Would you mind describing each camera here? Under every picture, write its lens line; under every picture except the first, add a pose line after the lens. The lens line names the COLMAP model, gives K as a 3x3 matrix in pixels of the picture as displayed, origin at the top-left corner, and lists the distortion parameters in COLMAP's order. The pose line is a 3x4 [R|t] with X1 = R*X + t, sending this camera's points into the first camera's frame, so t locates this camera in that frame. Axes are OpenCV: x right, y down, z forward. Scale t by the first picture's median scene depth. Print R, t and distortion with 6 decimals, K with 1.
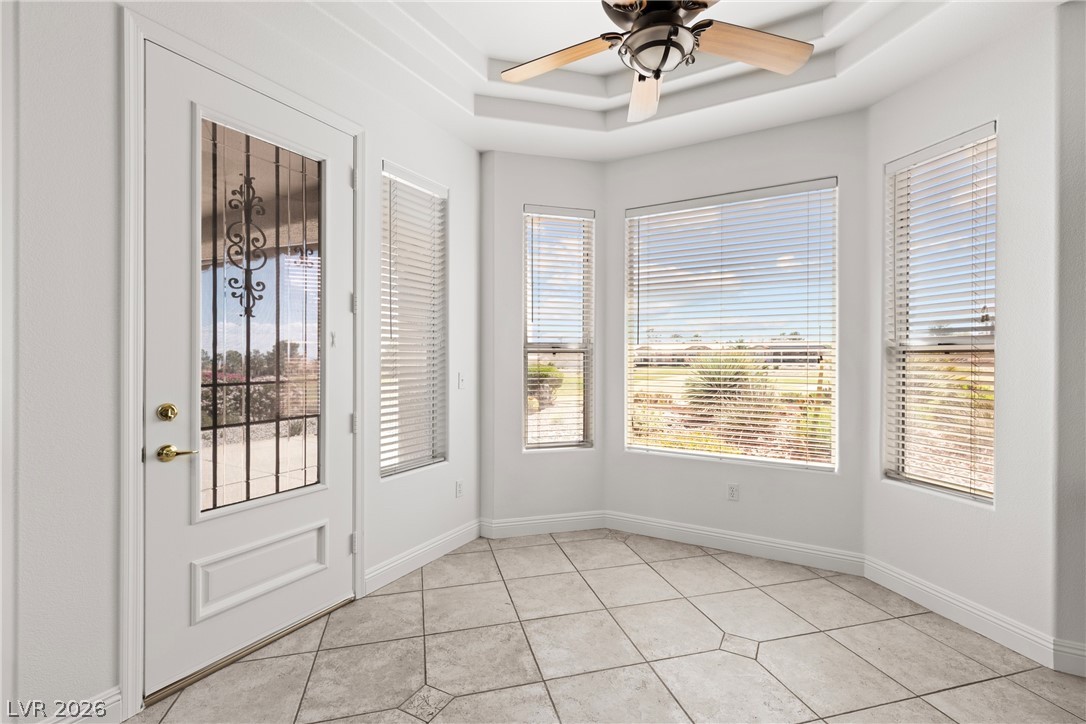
lens RADIAL K [[485.3, 0, 544.4], [0, 485.3, 358.0], [0, 0, 1]] dist [0.002130, -0.000391]
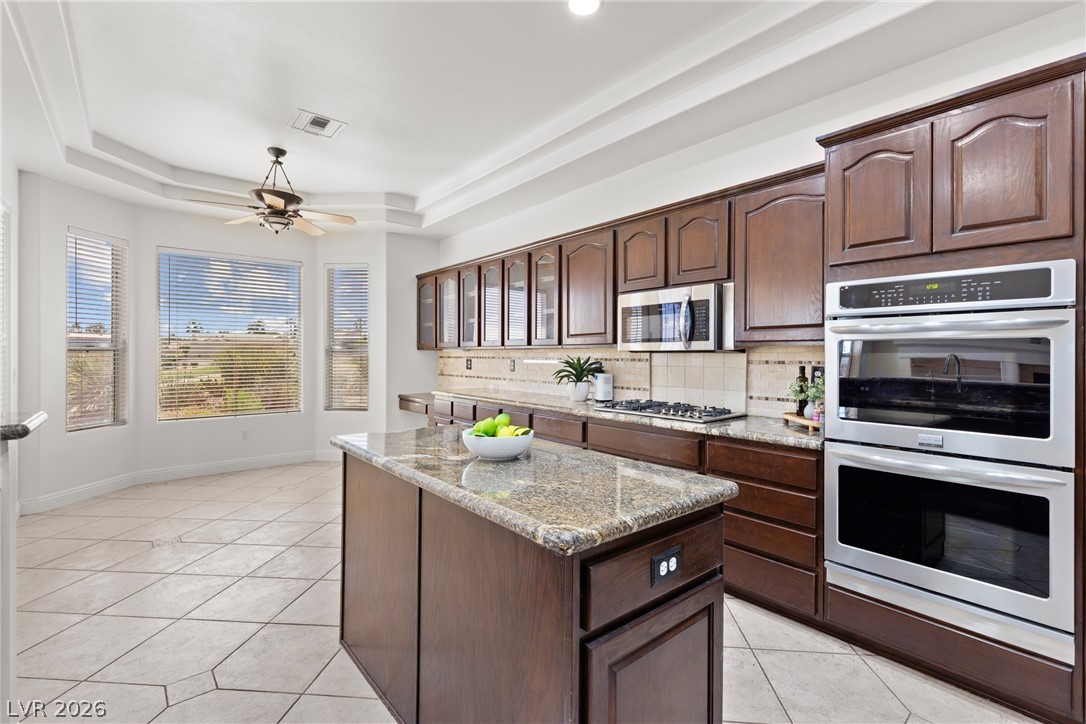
lens RADIAL K [[485.3, 0, 550.7], [0, 485.3, 354.3], [0, 0, 1]] dist [0.002130, -0.000391]
pose [[0.332785, -0.003039, 0.942998, -0.890926], [0.003741, 0.999991, 0.001902, -0.000170], [-0.942995, 0.002895, 0.332794, -0.587416]]
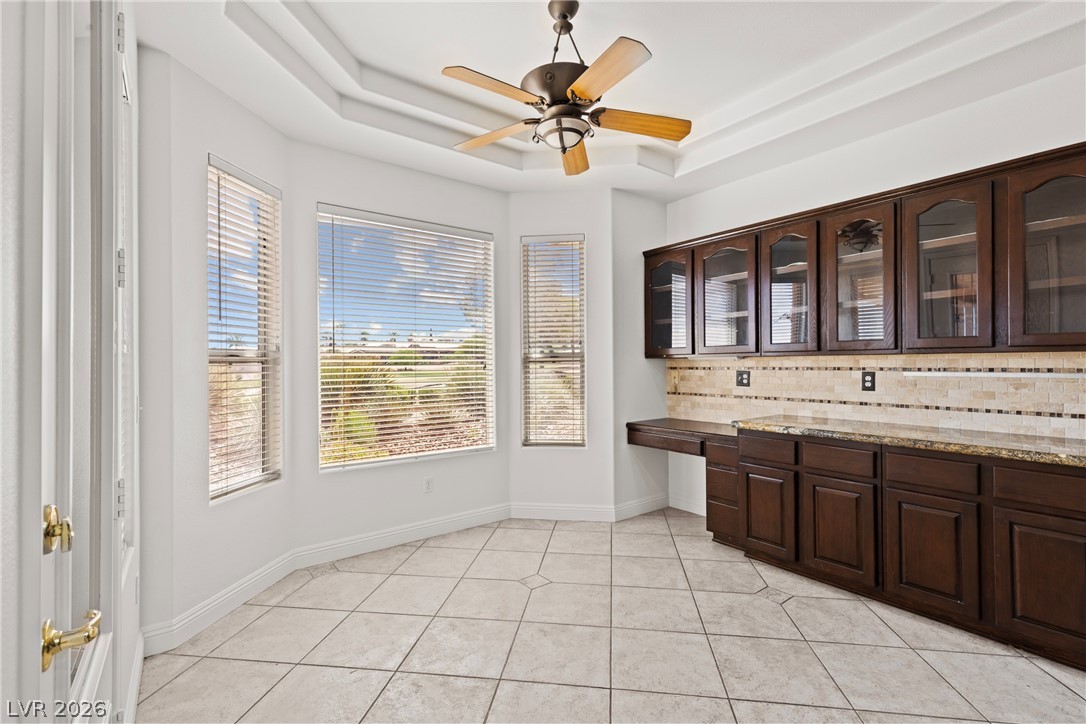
lens RADIAL K [[485.3, 0, 549.9], [0, 485.3, 362.1], [0, 0, 1]] dist [0.002130, -0.000391]
pose [[0.382906, -0.001009, 0.923787, -0.583055], [0.011115, 0.999932, -0.003515, -0.004041], [-0.923721, 0.011614, 0.382891, 0.316814]]
